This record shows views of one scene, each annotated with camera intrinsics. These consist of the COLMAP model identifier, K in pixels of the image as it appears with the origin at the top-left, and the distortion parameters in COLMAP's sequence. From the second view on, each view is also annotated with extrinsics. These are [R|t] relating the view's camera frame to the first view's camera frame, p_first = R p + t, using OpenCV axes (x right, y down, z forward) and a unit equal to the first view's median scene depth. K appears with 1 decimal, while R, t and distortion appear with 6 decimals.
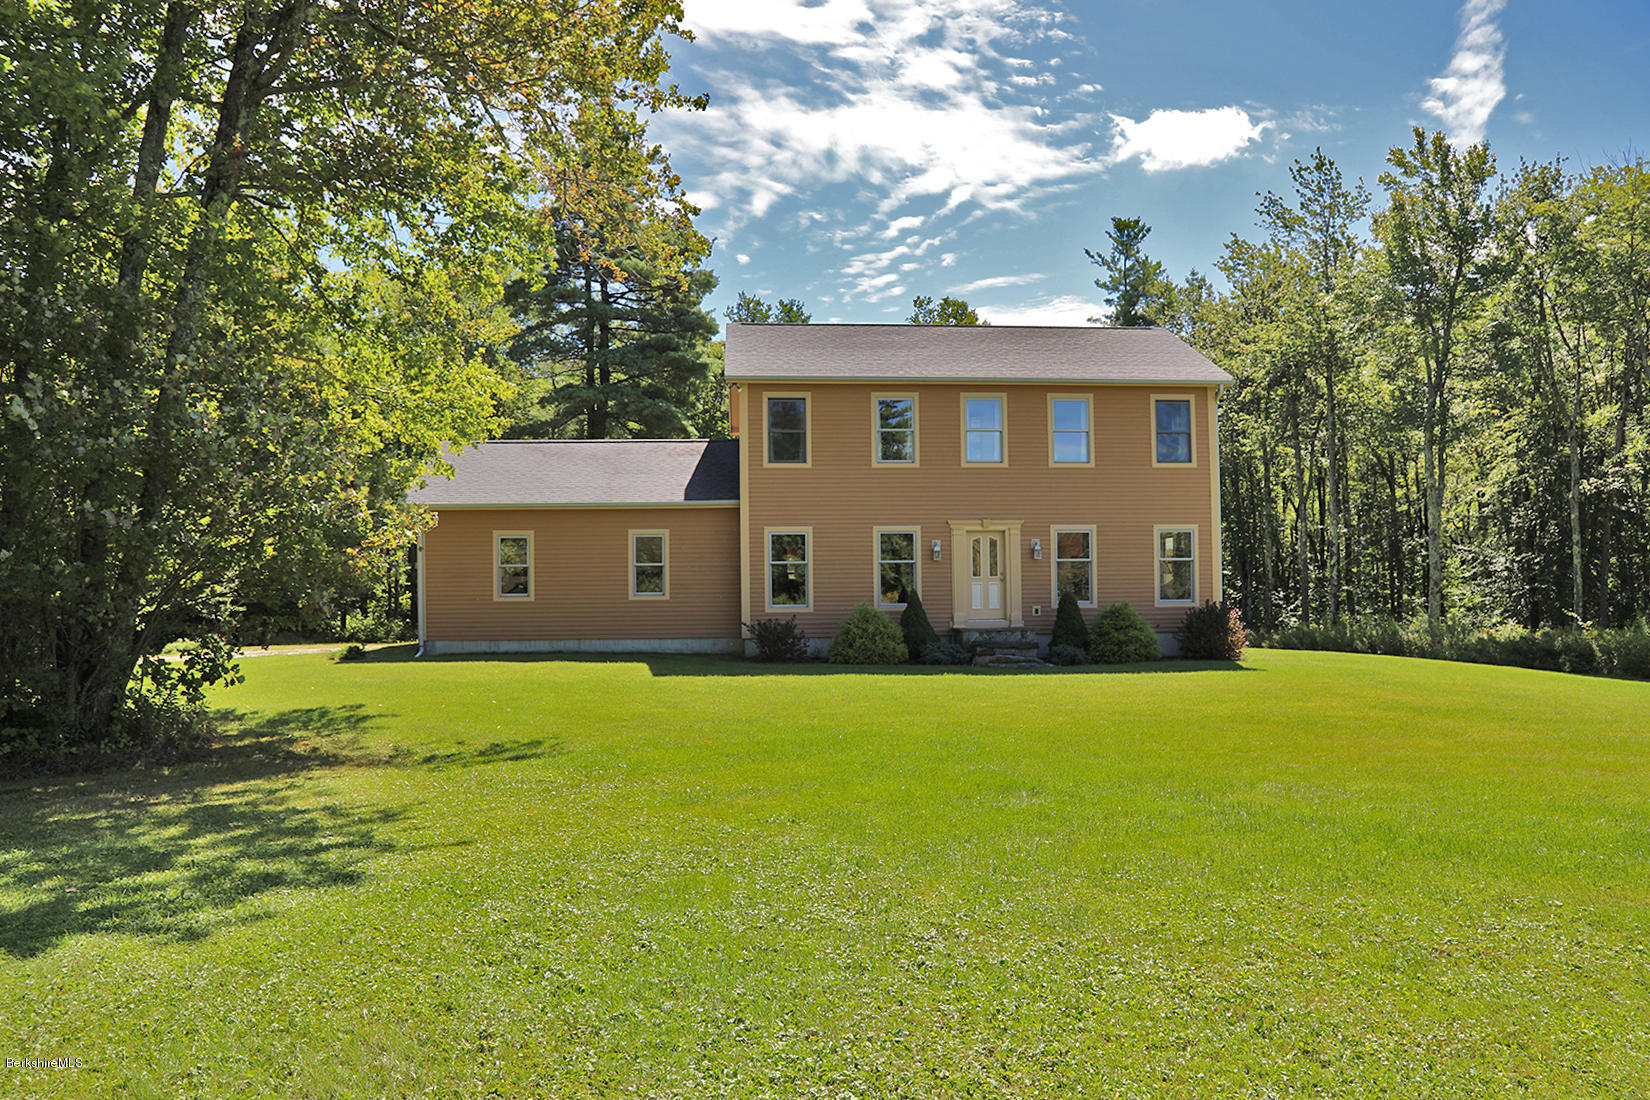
lens RADIAL K [[1226.5, 0, 825.0], [0, 1226.5, 550.0], [0, 0, 1]] dist [-0.076750, 0.001922]
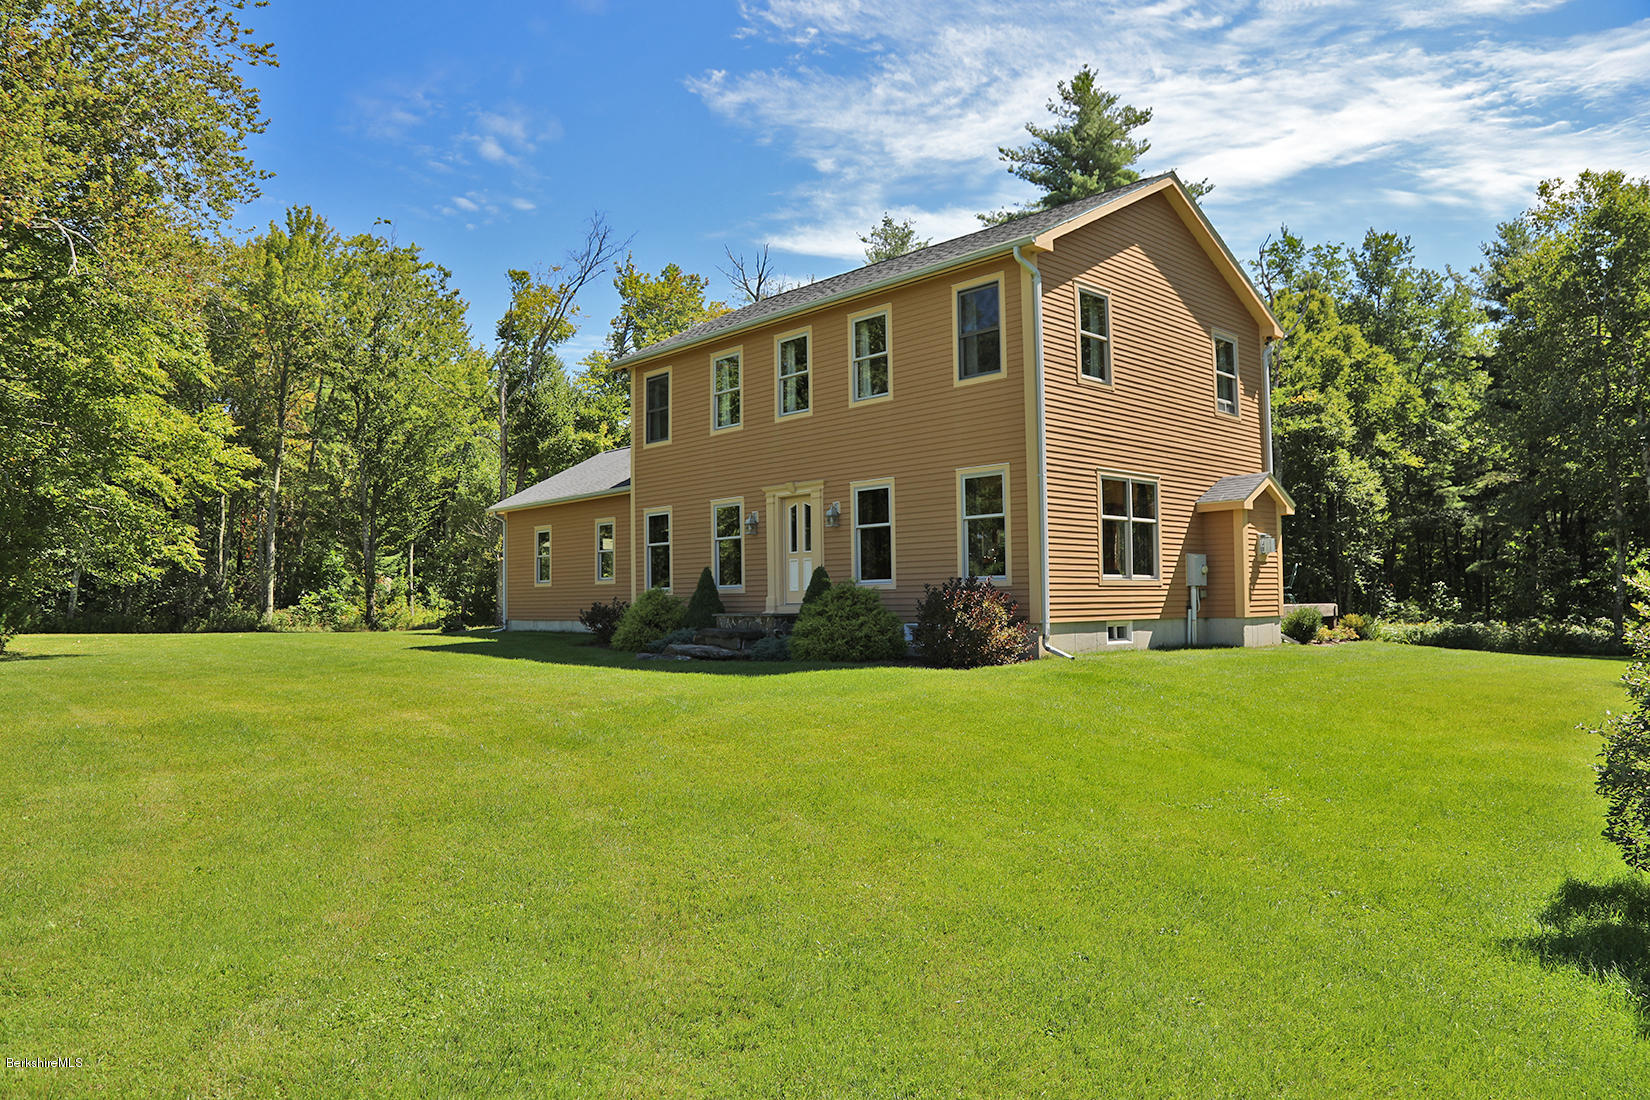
lens RADIAL K [[1132.2, 0, 825.0], [0, 1132.2, 550.0], [0, 0, 1]] dist [-0.114317, 0.058418]
pose [[0.609444, -0.036064, -0.792009, 0.743330], [0.041340, 0.999051, -0.013680, 0.031974], [0.791751, -0.024405, 0.610356, 0.547833]]
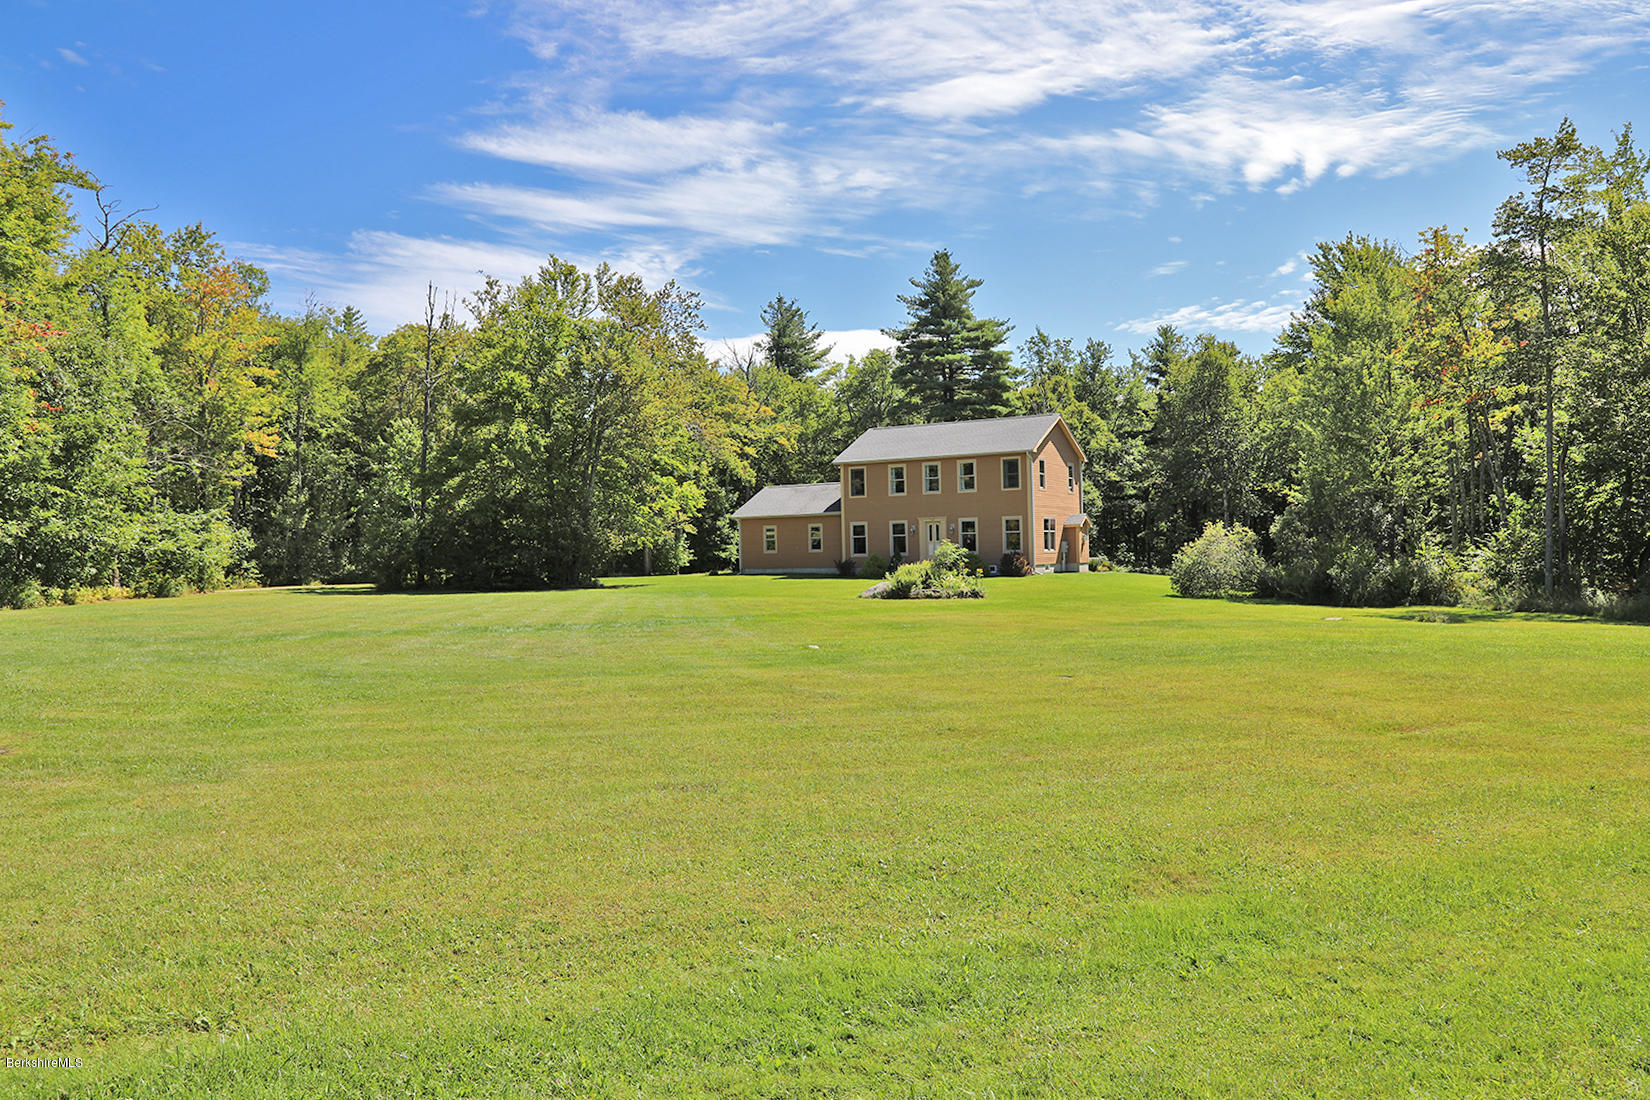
lens RADIAL K [[1226.5, 0, 825.0], [0, 1226.5, 550.0], [0, 0, 1]] dist [-0.076750, 0.001922]
pose [[0.811807, -0.010015, -0.583840, 1.323696], [0.040520, 0.998409, 0.039216, -0.060970], [0.582519, -0.055493, 0.810921, -1.014160]]
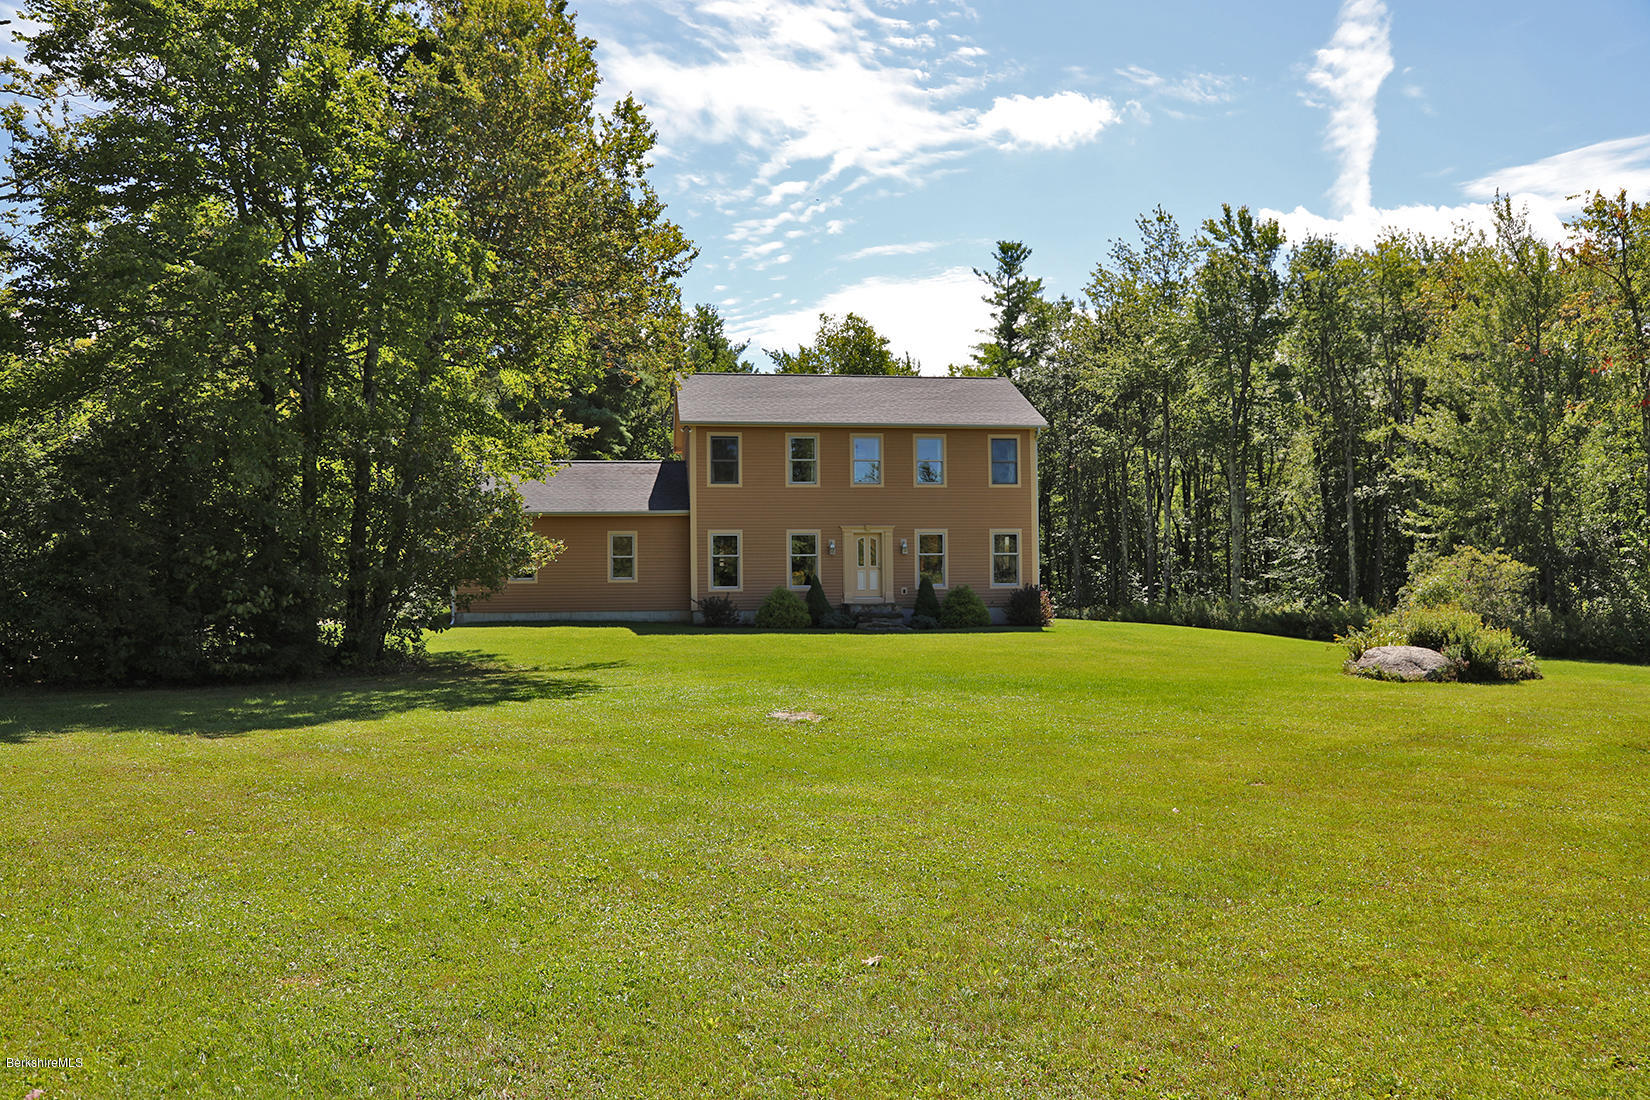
lens RADIAL K [[1306.4, 0, 825.0], [0, 1306.4, 550.0], [0, 0, 1]] dist [0.001228, 0.000323]
pose [[0.997227, 0.003532, 0.074335, -0.026841], [-0.005032, 0.999787, 0.020004, -0.025949], [-0.074248, -0.020323, 0.997033, -0.470141]]
